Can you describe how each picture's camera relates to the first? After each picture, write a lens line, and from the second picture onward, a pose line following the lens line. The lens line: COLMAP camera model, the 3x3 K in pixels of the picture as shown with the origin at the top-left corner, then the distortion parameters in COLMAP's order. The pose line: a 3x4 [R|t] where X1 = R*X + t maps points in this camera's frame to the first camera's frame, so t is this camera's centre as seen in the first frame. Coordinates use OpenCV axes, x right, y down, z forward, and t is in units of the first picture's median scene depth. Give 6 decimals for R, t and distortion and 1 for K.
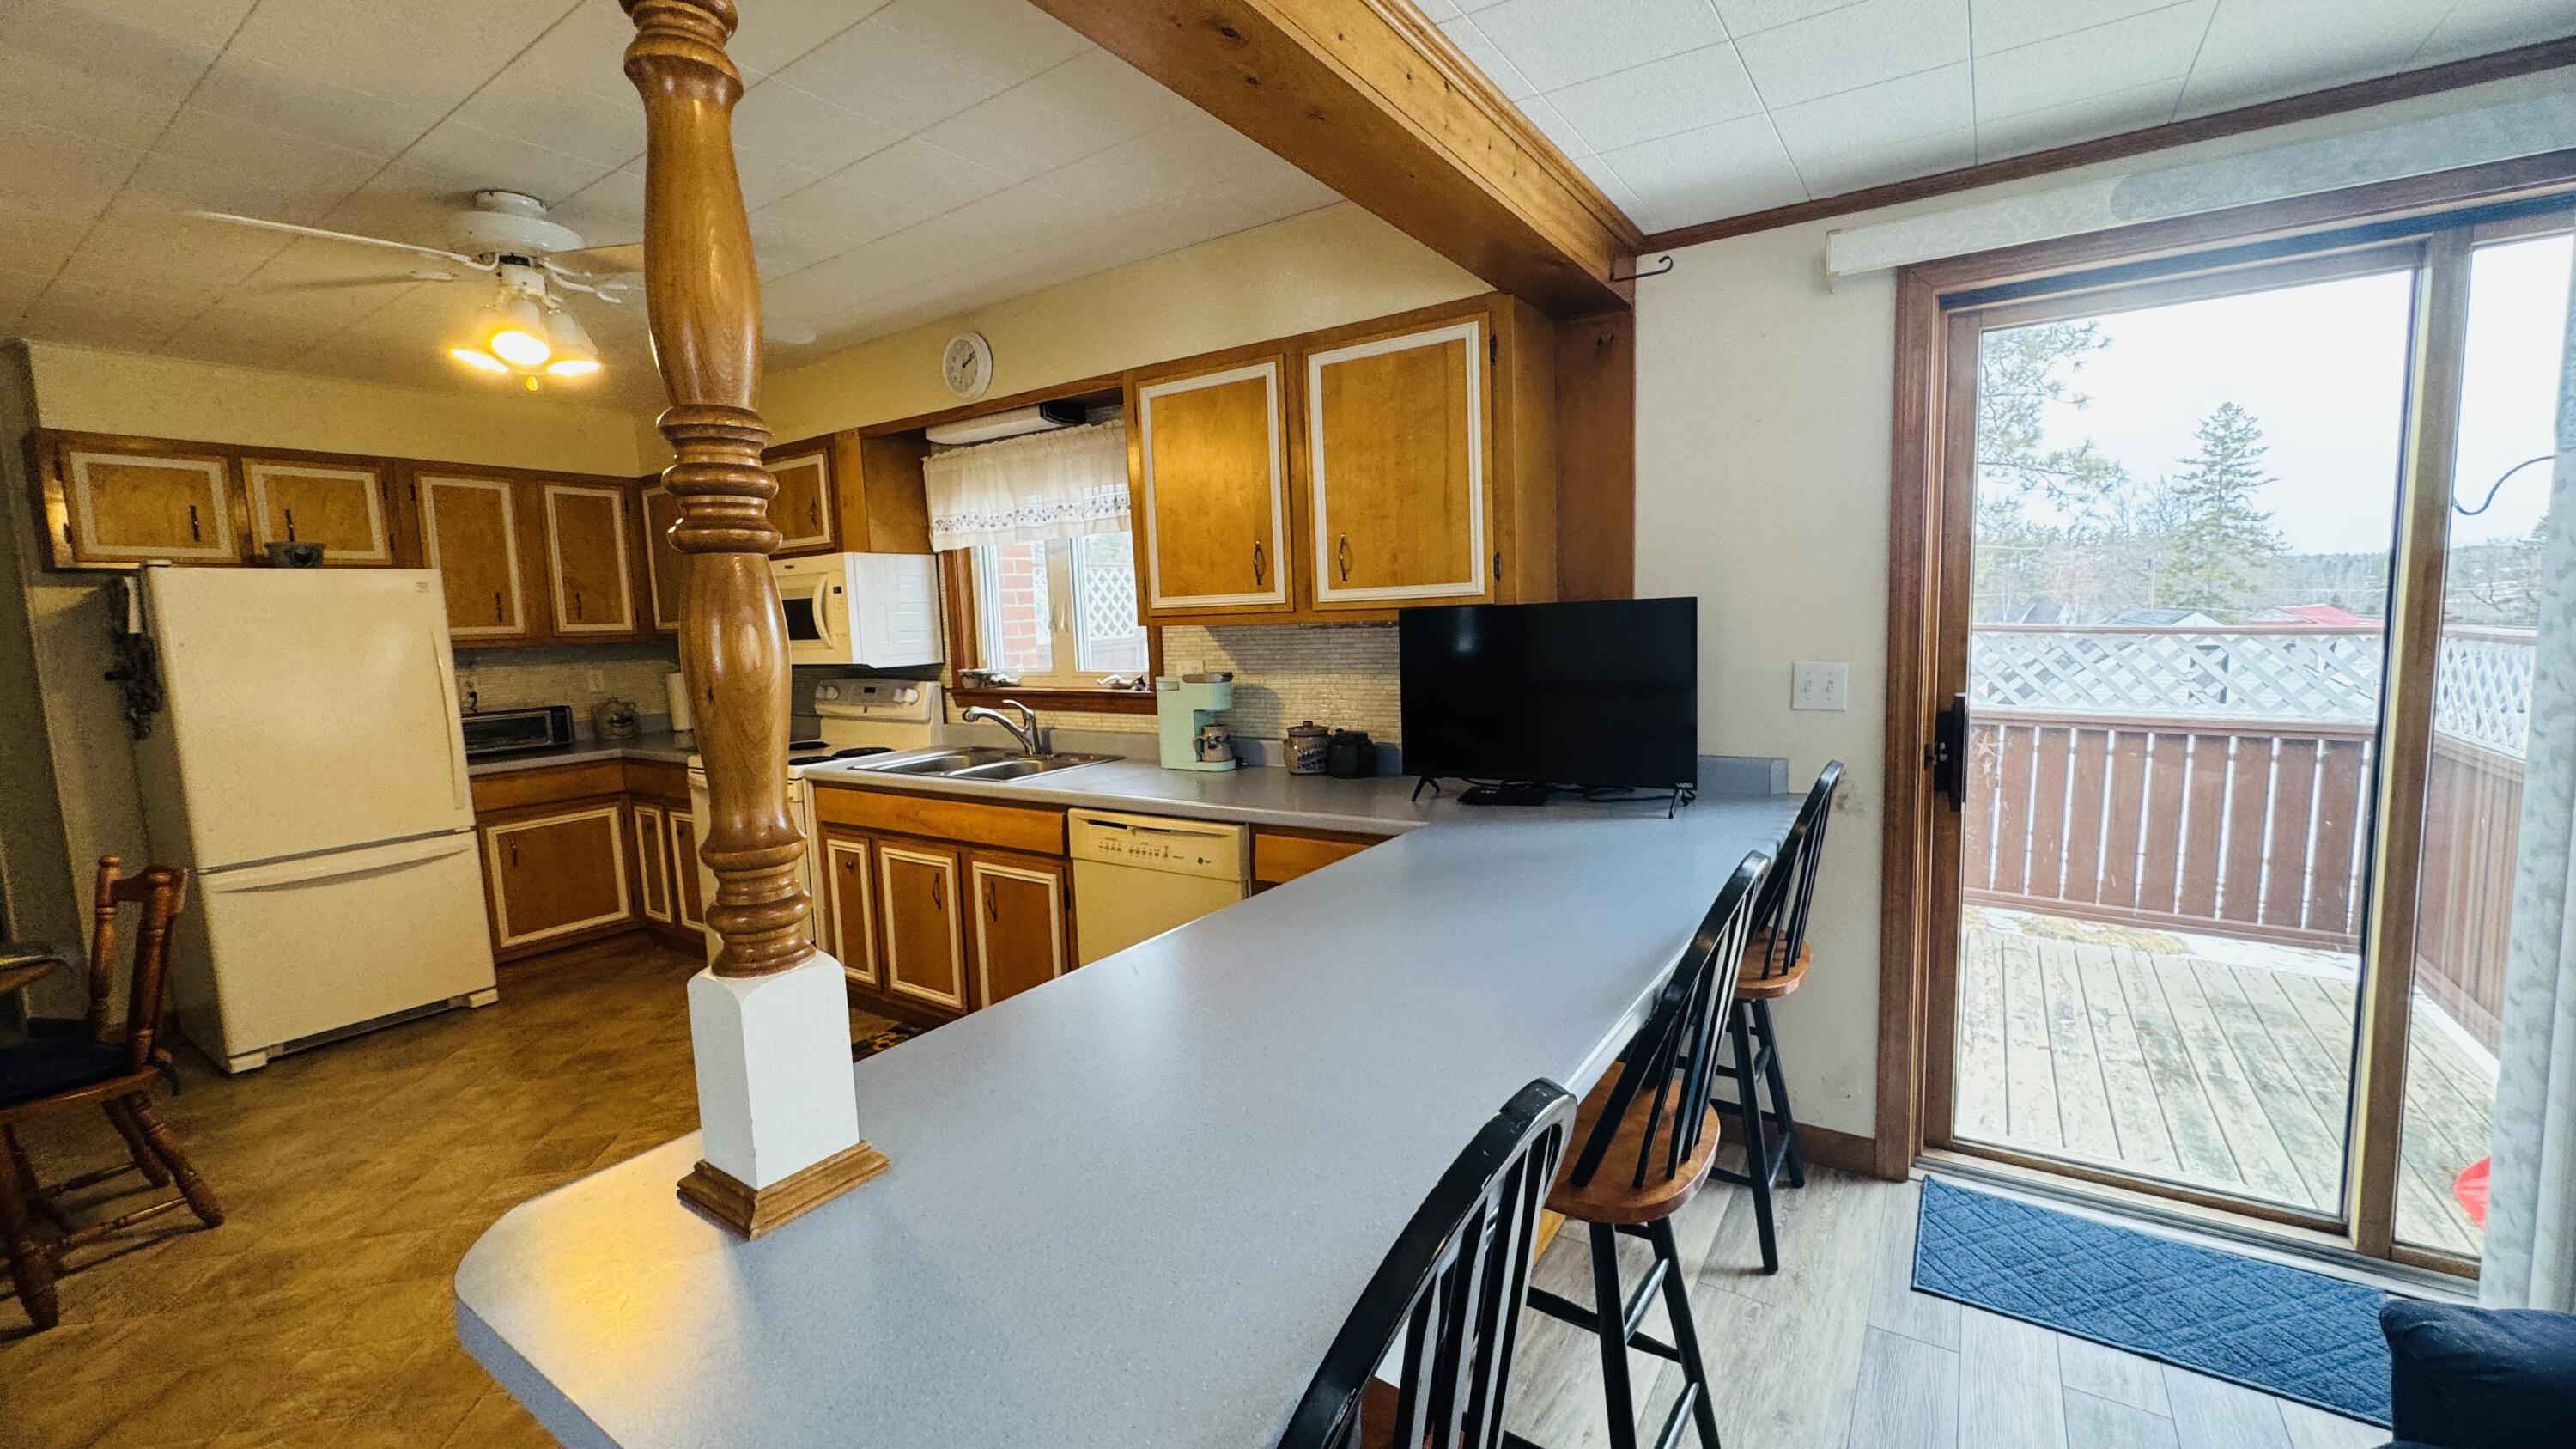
lens RADIAL K [[1029.0, 0, 1288.8], [0, 1029.0, 725.0], [0, 0, 1]] dist [-0.002224, 0.000214]
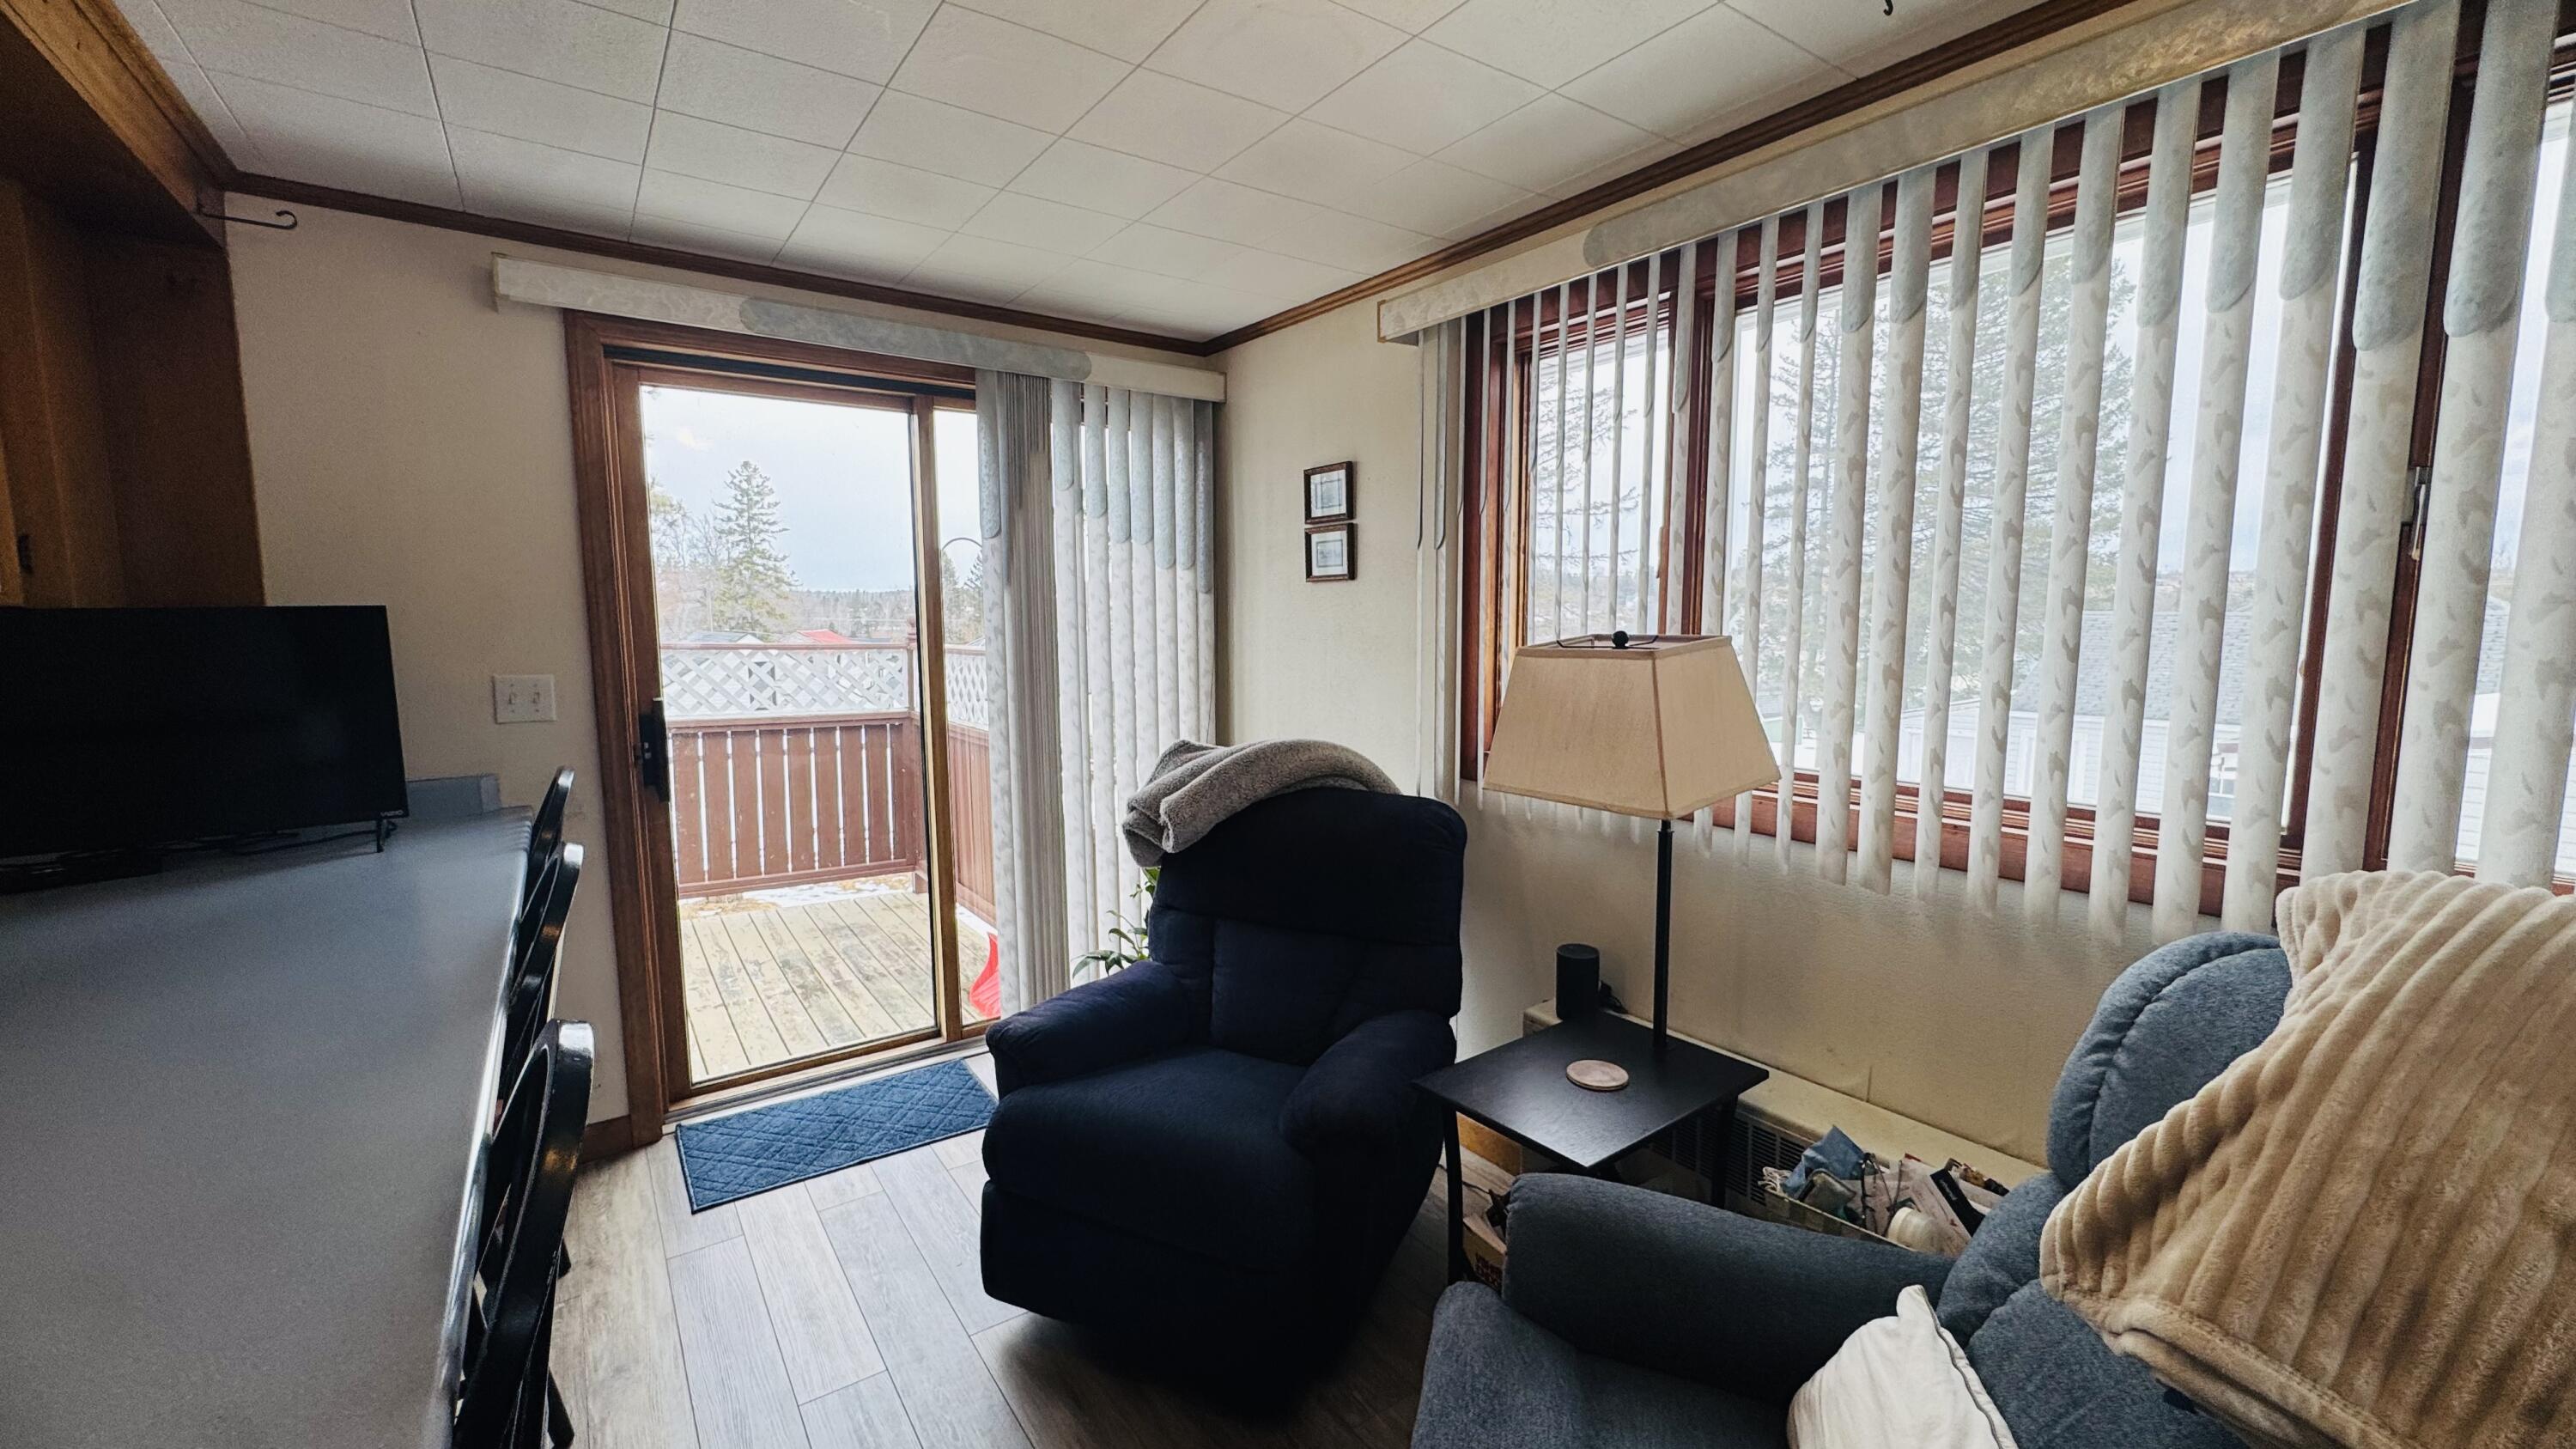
lens RADIAL K [[1029.0, 0, 1290.0], [0, 1029.0, 723.1], [0, 0, 1]] dist [-0.002224, 0.000214]
pose [[0.352264, -0.070520, 0.933240, -0.119097], [0.091109, 0.995005, 0.040796, 0.009887], [-0.931455, 0.070656, 0.356930, -0.044581]]
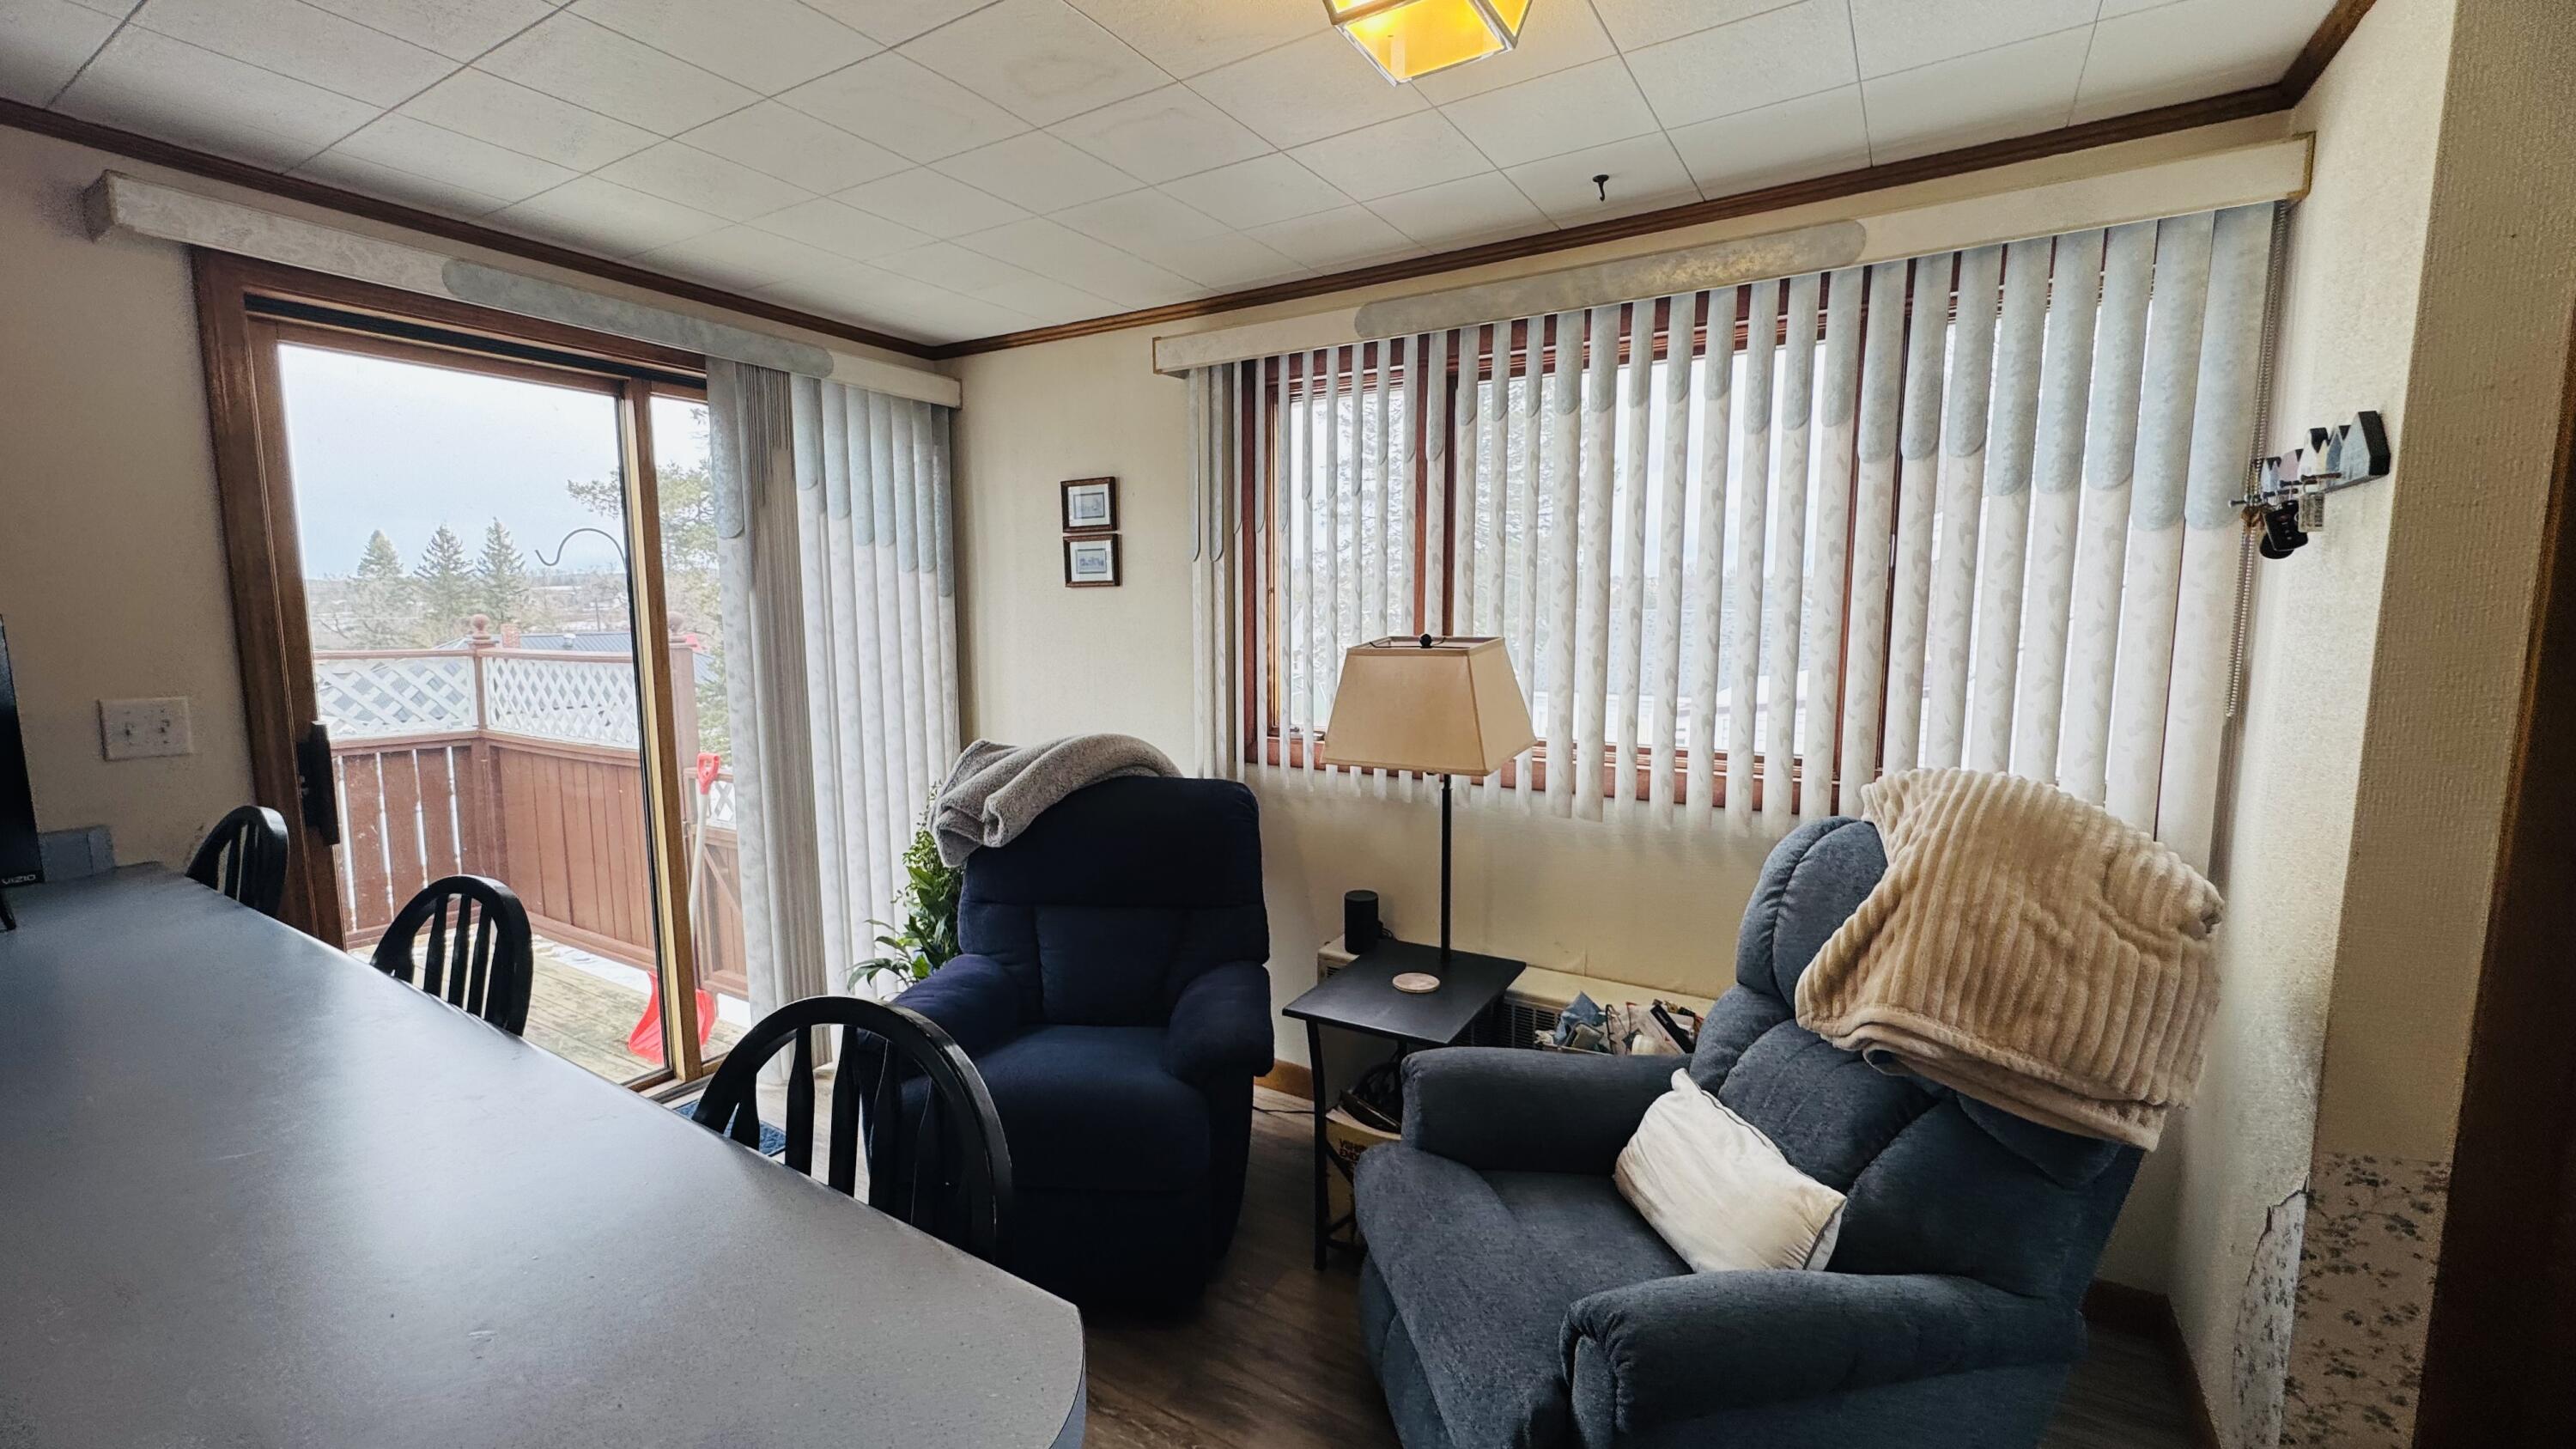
lens RADIAL K [[1029.0, 0, 1293.0], [0, 1029.0, 724.6], [0, 0, 1]] dist [-0.002224, 0.000214]
pose [[-0.043358, -0.081855, 0.995701, -0.237758], [0.108708, 0.990334, 0.086148, -0.008759], [-0.993128, 0.111975, -0.034040, 0.096204]]
